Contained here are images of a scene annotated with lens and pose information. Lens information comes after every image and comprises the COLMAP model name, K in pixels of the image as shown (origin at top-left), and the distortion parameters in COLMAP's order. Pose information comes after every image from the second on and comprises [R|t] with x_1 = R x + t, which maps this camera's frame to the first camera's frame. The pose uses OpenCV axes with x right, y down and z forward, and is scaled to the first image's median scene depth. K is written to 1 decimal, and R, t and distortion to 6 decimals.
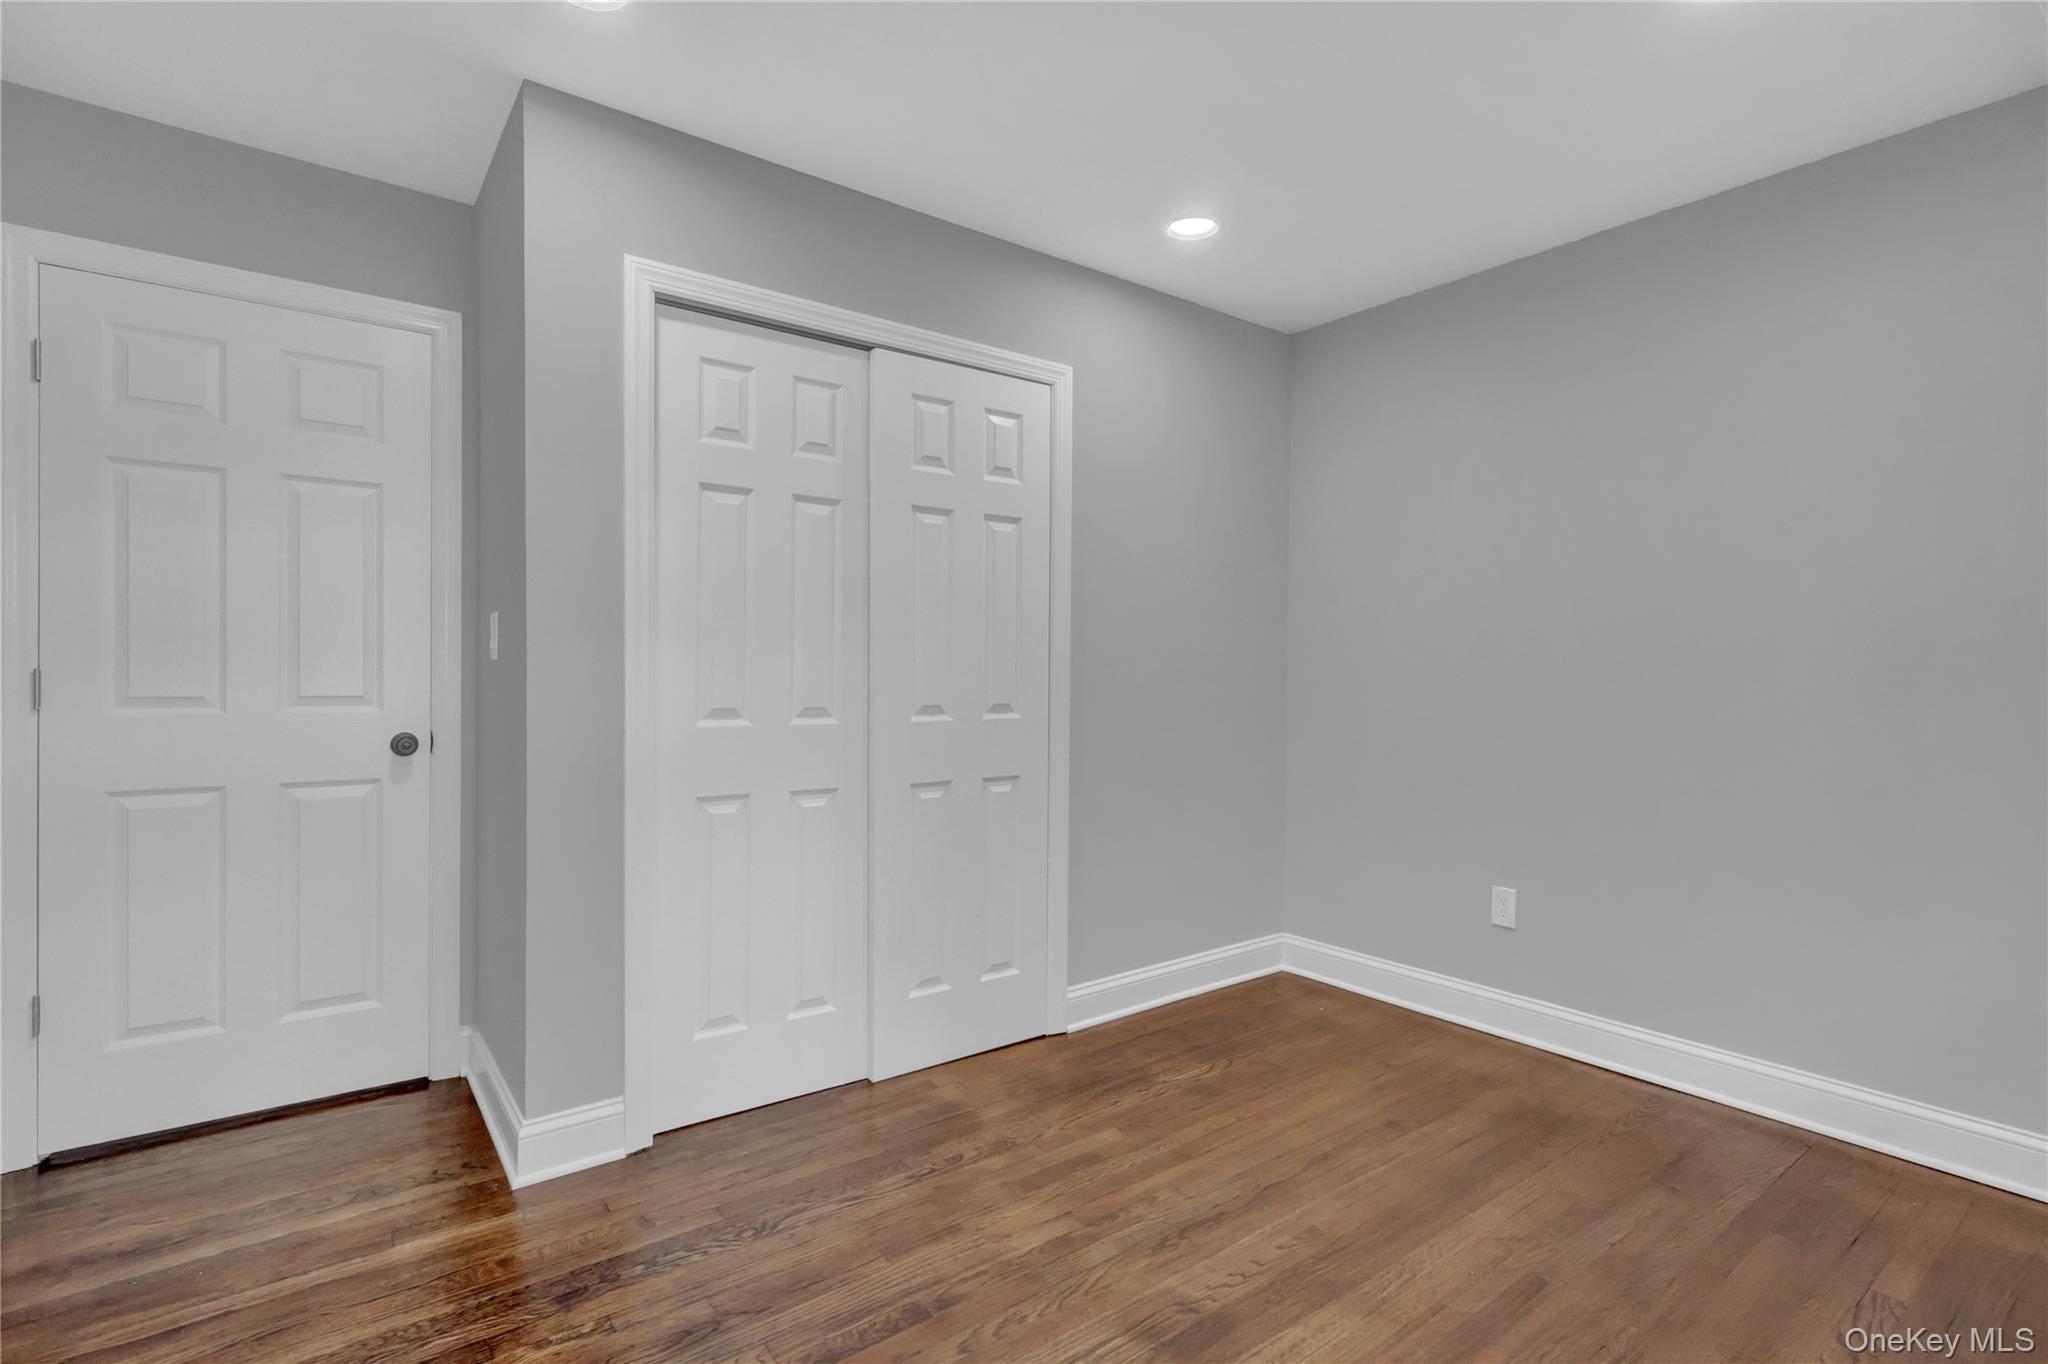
lens RADIAL K [[957.7, 0, 1009.6], [0, 957.7, 674.6], [0, 0, 1]] dist [0.003750, 0.001536]
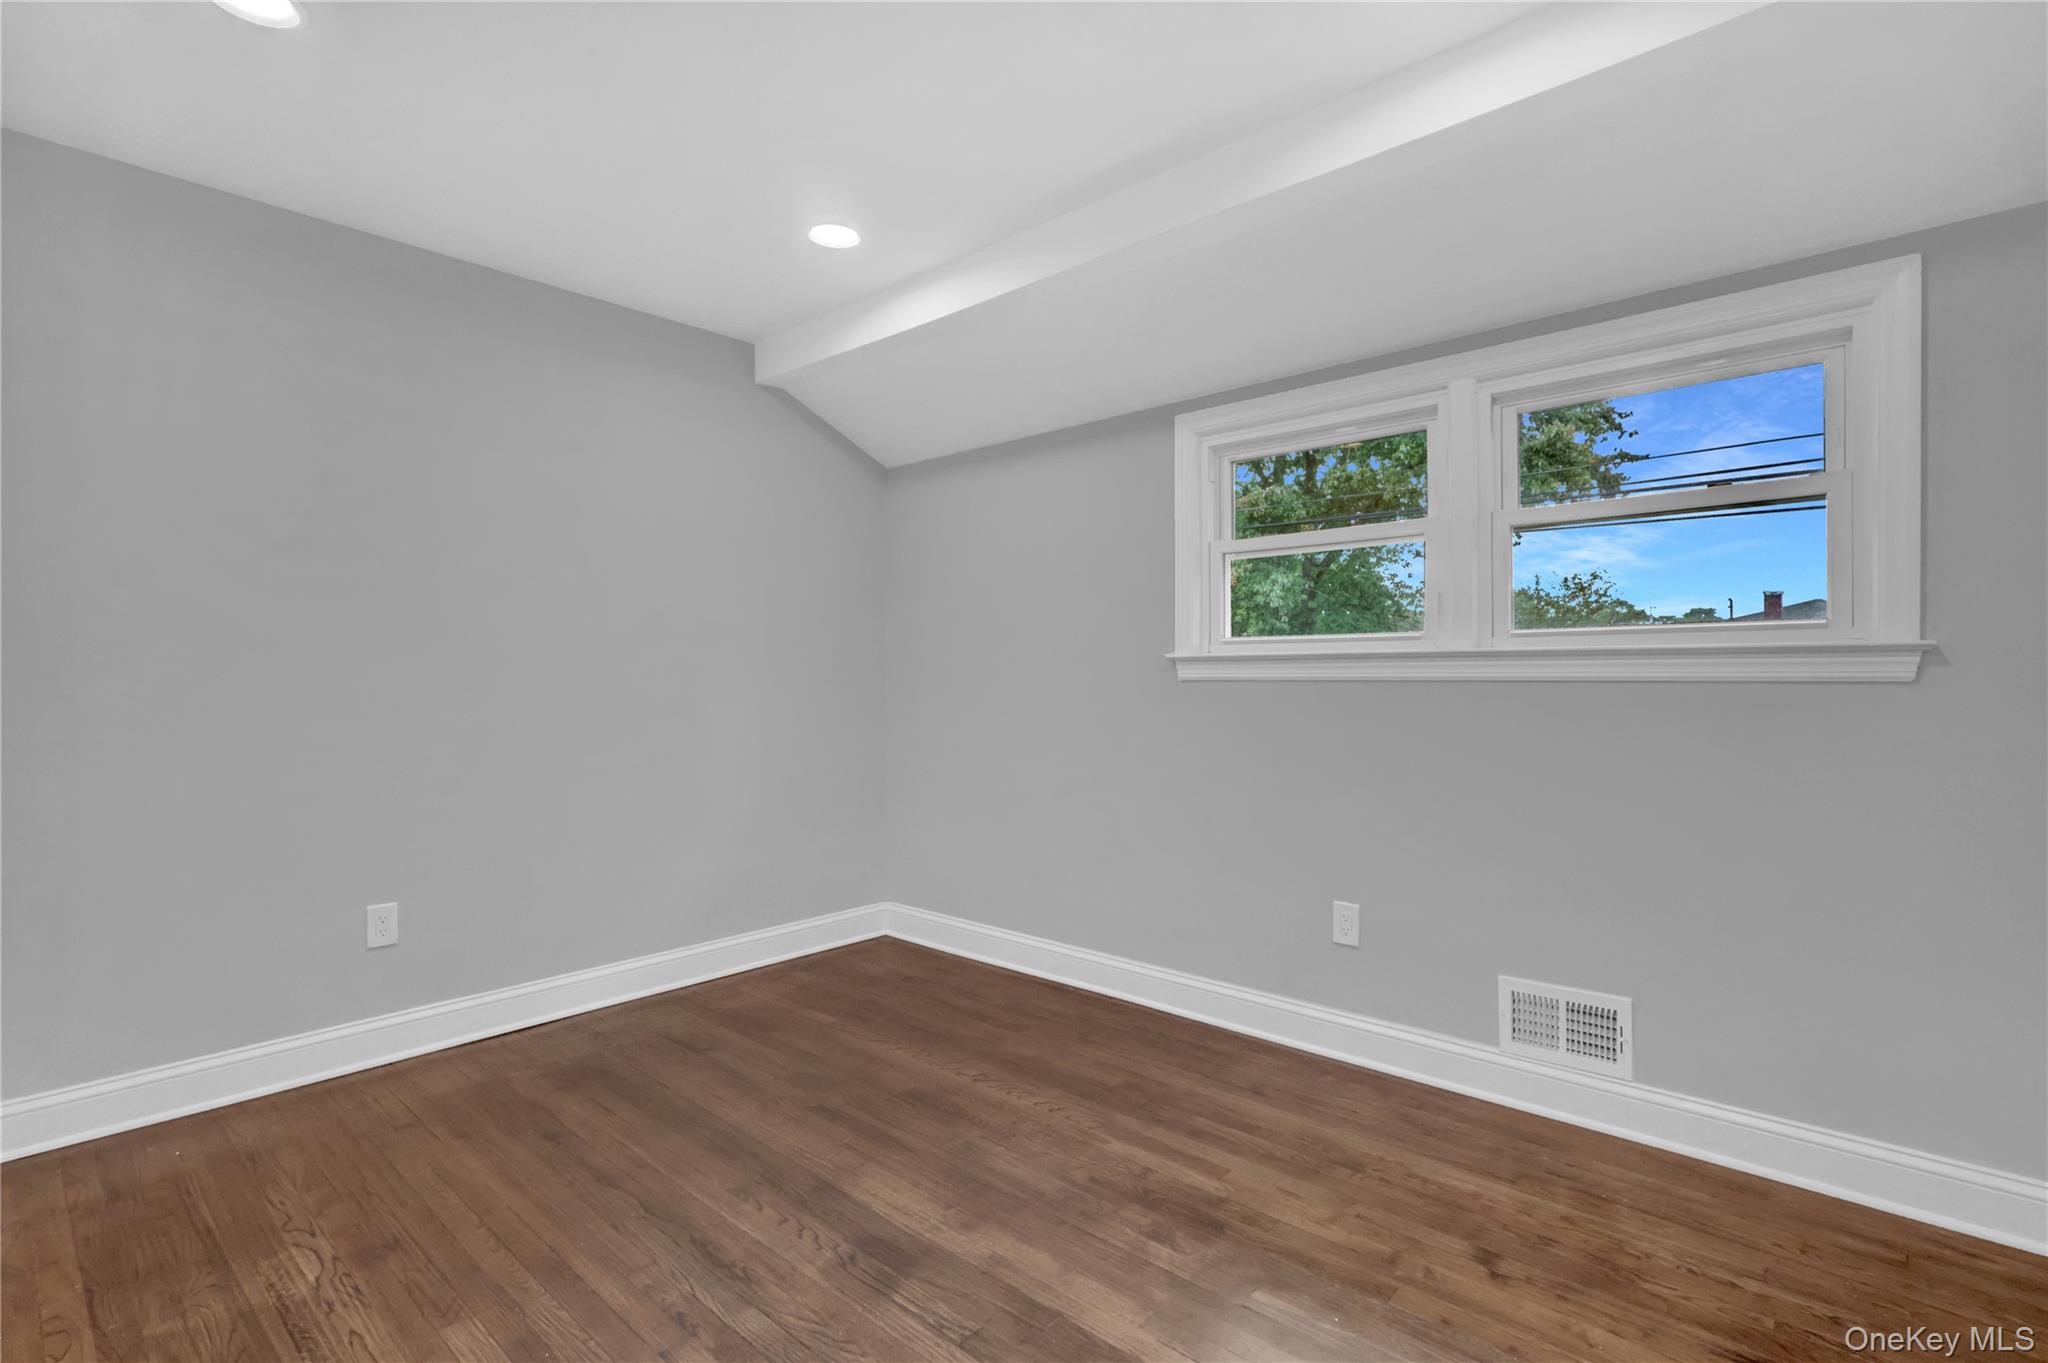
lens RADIAL K [[957.7, 0, 1011.3], [0, 957.7, 680.6], [0, 0, 1]] dist [0.003750, 0.001536]
pose [[-0.173767, -0.006172, 0.984767, -0.710214], [0.004358, 0.999966, 0.007036, 0.003390], [-0.984777, 0.005514, -0.173734, 0.793398]]
